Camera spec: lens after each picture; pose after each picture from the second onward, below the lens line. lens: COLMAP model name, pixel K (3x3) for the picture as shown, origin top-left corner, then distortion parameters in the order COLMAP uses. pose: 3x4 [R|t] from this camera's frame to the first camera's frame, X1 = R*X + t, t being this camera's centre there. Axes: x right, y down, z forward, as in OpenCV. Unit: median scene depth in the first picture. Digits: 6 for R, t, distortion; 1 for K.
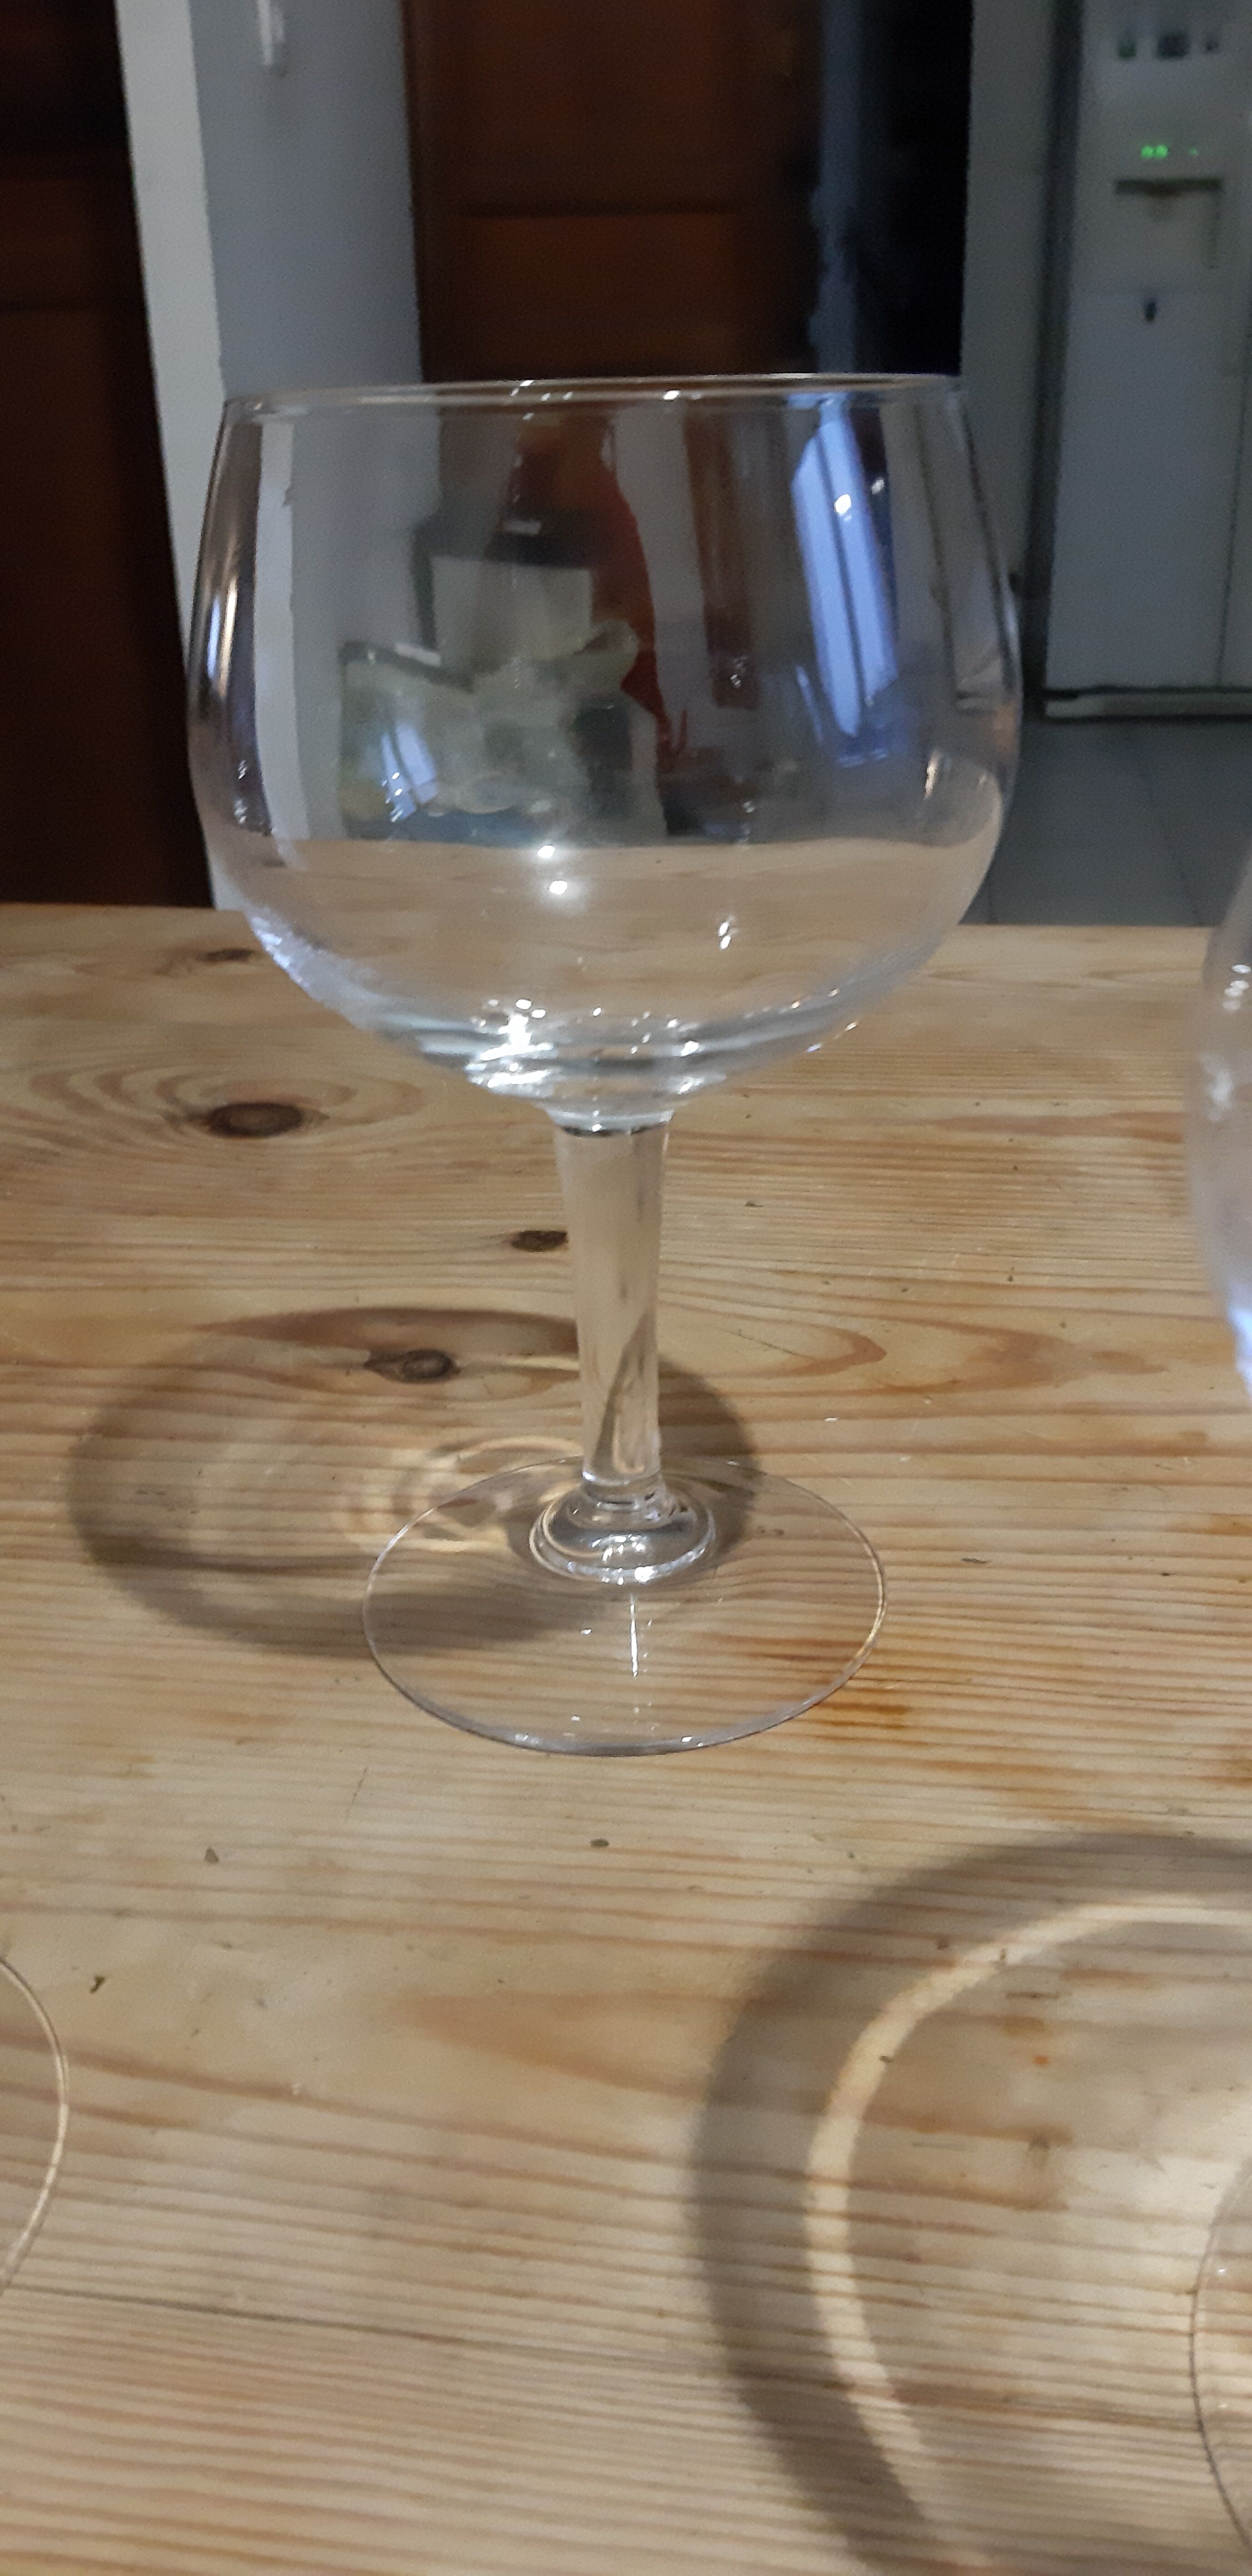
lens RADIAL K [[2115.1, 0, 622.7], [0, 2115.1, 1219.4], [0, 0, 1]] dist [0.078344, -0.154359]
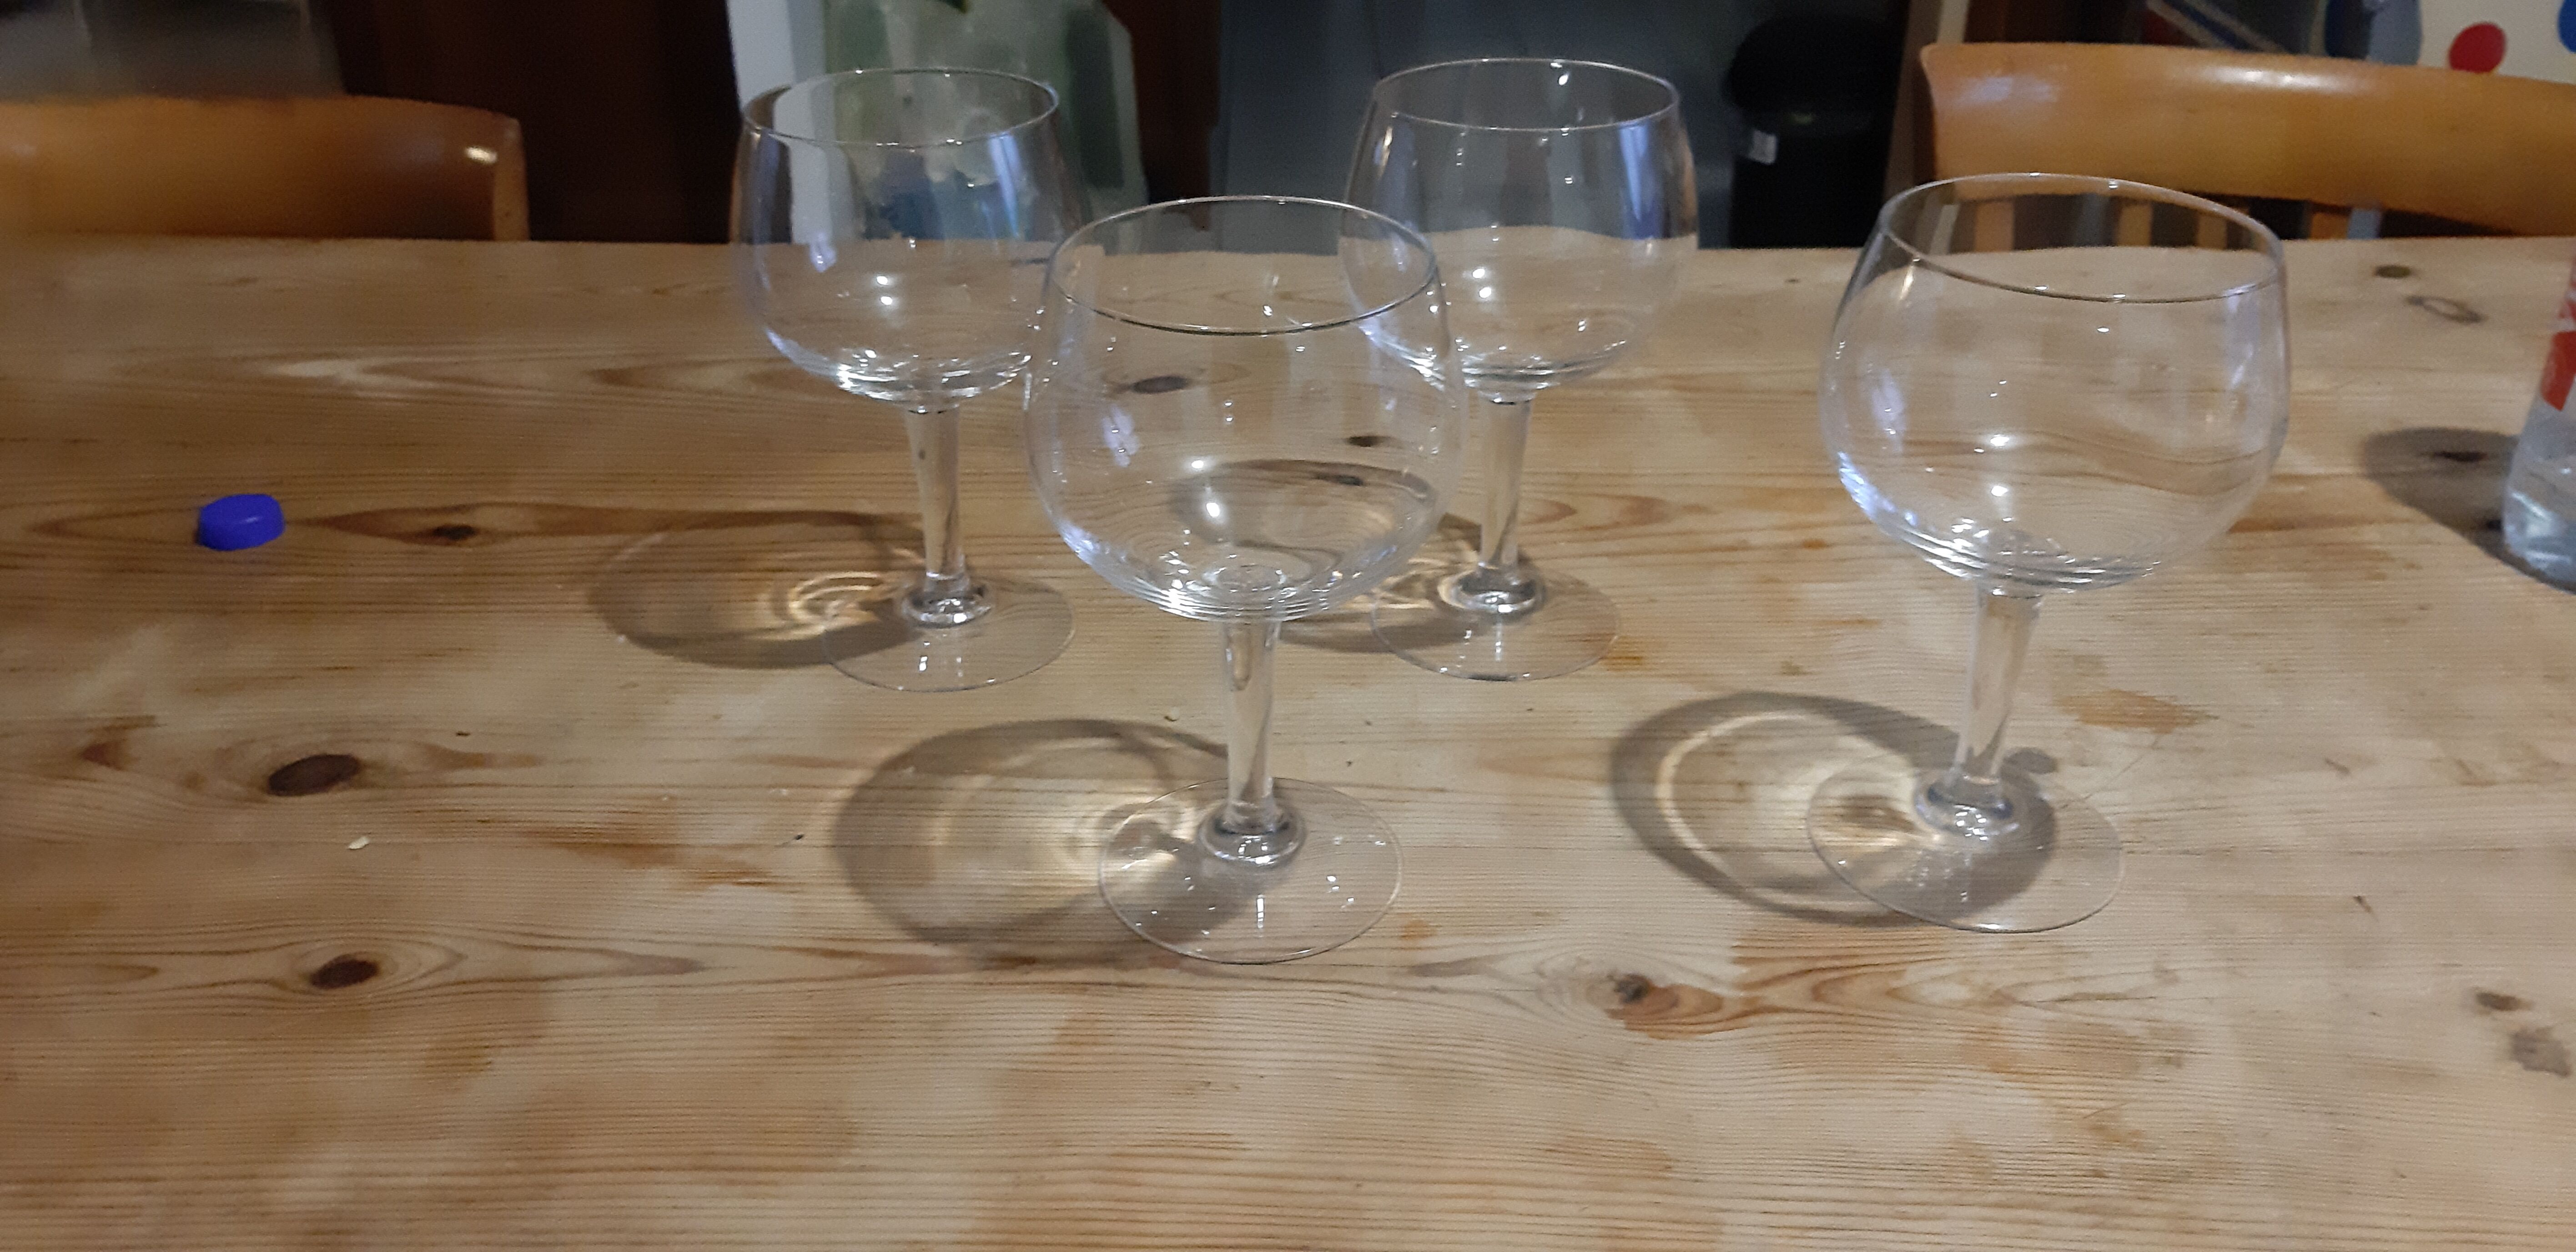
lens RADIAL K [[2115.1, 0, 1229.9], [0, 2115.1, 616.1], [0, 0, 1]] dist [0.078344, -0.154359]
pose [[0.991676, -0.046054, 0.120239, -0.511814], [0.037238, 0.996521, 0.074562, 0.004816], [-0.123254, -0.069464, 0.989941, -1.044965]]
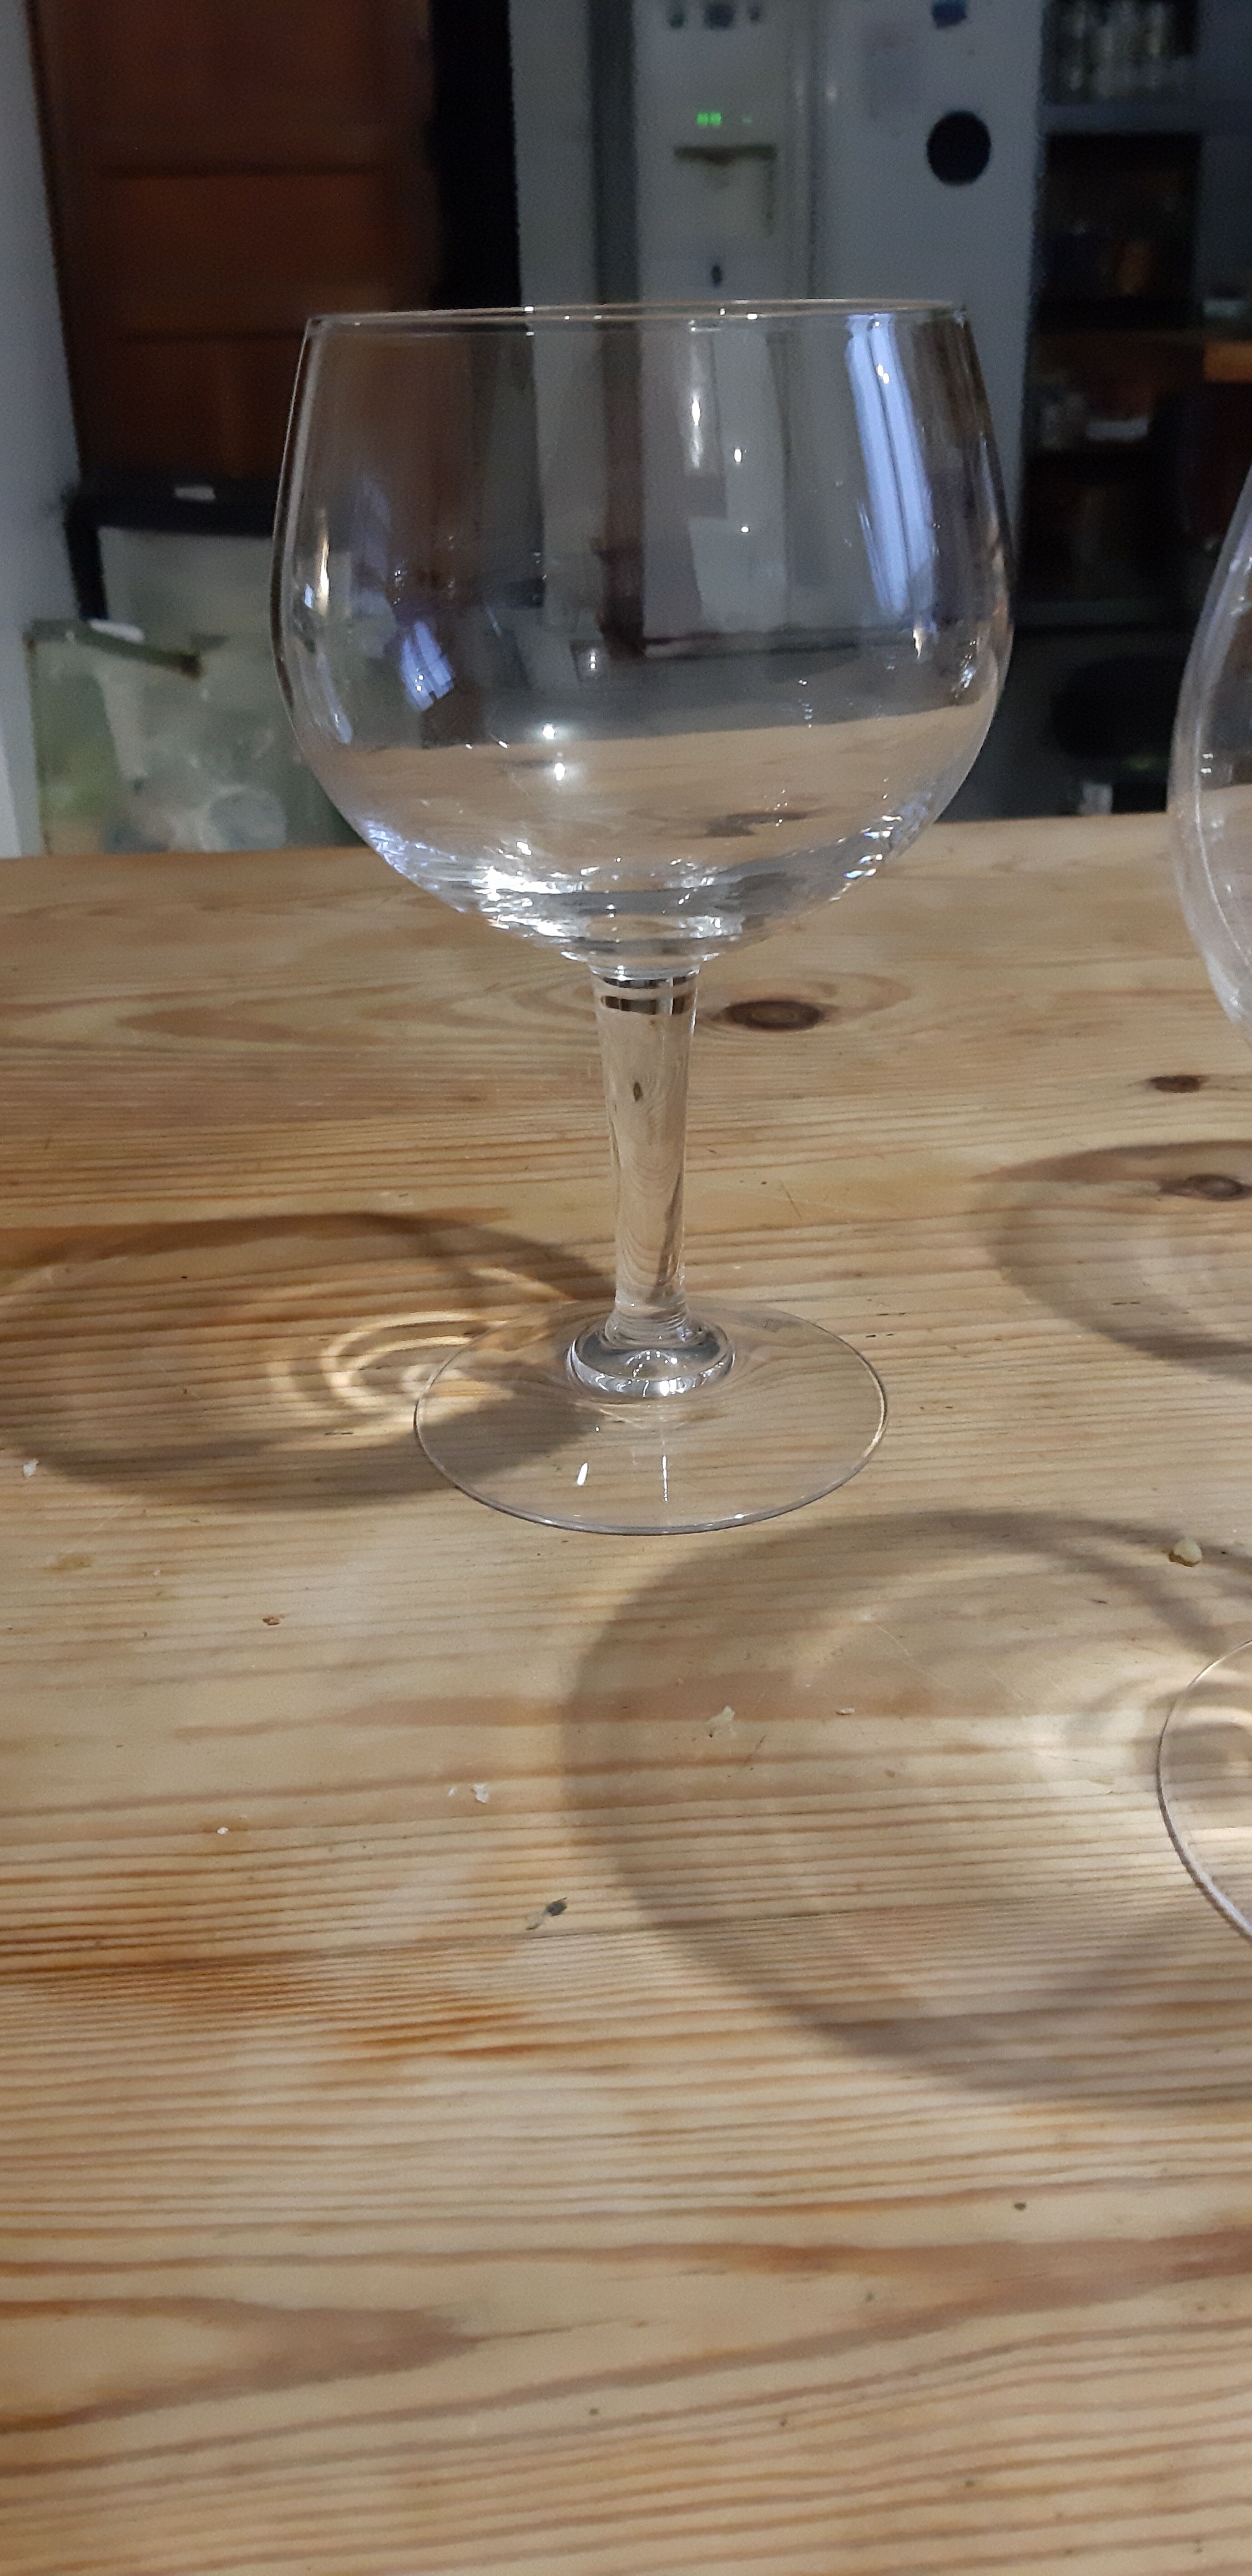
lens RADIAL K [[2115.1, 0, 593.8], [0, 2115.1, 1232.6], [0, 0, 1]] dist [0.078344, -0.154359]
pose [[0.972239, -0.097720, 0.212606, -0.795171], [0.094183, 0.995196, 0.026726, 0.039372], [-0.214197, -0.005960, 0.976772, -0.026198]]
